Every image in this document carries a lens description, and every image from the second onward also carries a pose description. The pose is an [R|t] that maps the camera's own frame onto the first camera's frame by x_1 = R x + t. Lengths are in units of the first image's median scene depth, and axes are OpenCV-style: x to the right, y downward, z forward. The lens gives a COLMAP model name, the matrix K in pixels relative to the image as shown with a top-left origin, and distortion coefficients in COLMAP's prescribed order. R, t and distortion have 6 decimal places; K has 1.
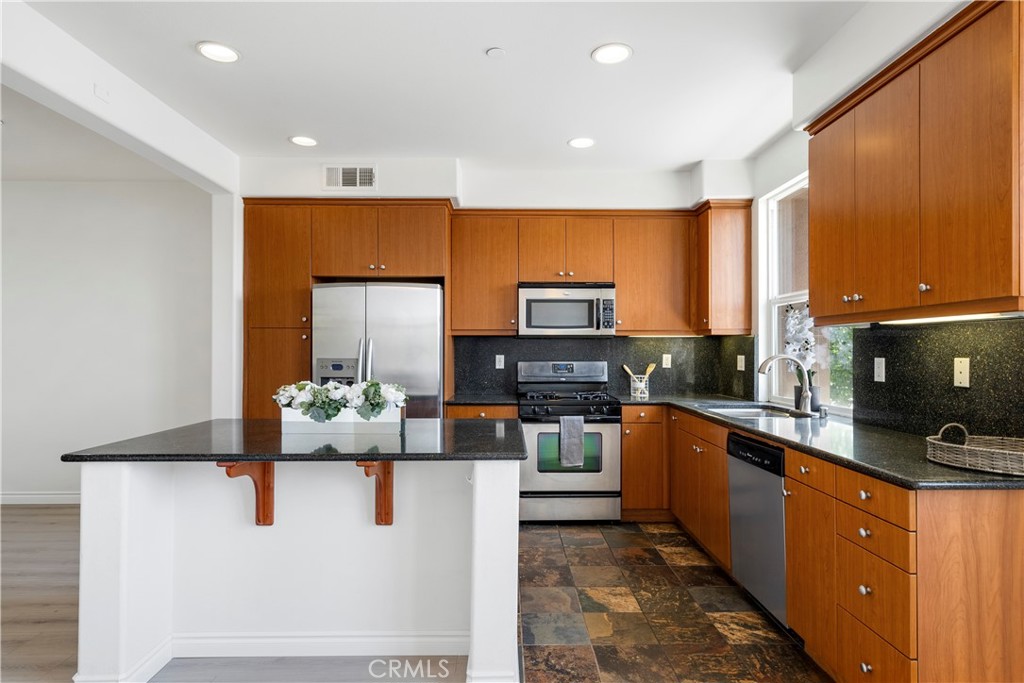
lens RADIAL K [[571.1, 0, 512.0], [0, 571.1, 341.5], [0, 0, 1]] dist [0.016246, -0.000271]
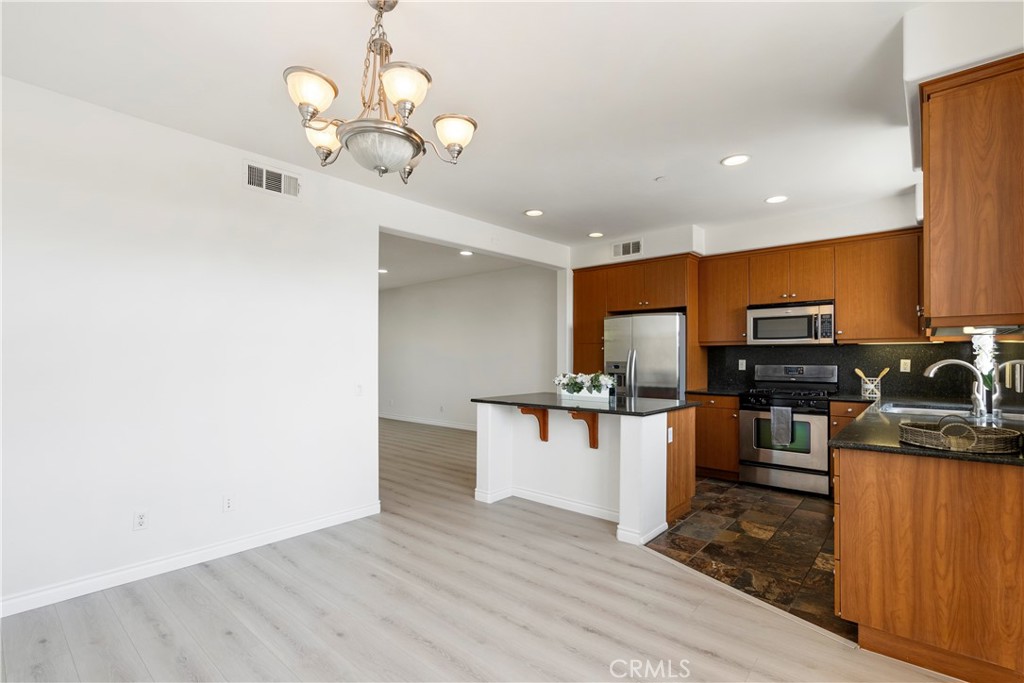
lens RADIAL K [[475.5, 0, 513.1], [0, 475.5, 337.5], [0, 0, 1]] dist [0.000063, 0.000087]
pose [[0.742341, -0.028730, -0.669406, 0.375541], [0.013049, 0.999511, -0.028426, -0.004335], [0.669895, 0.012367, 0.742352, -0.208469]]
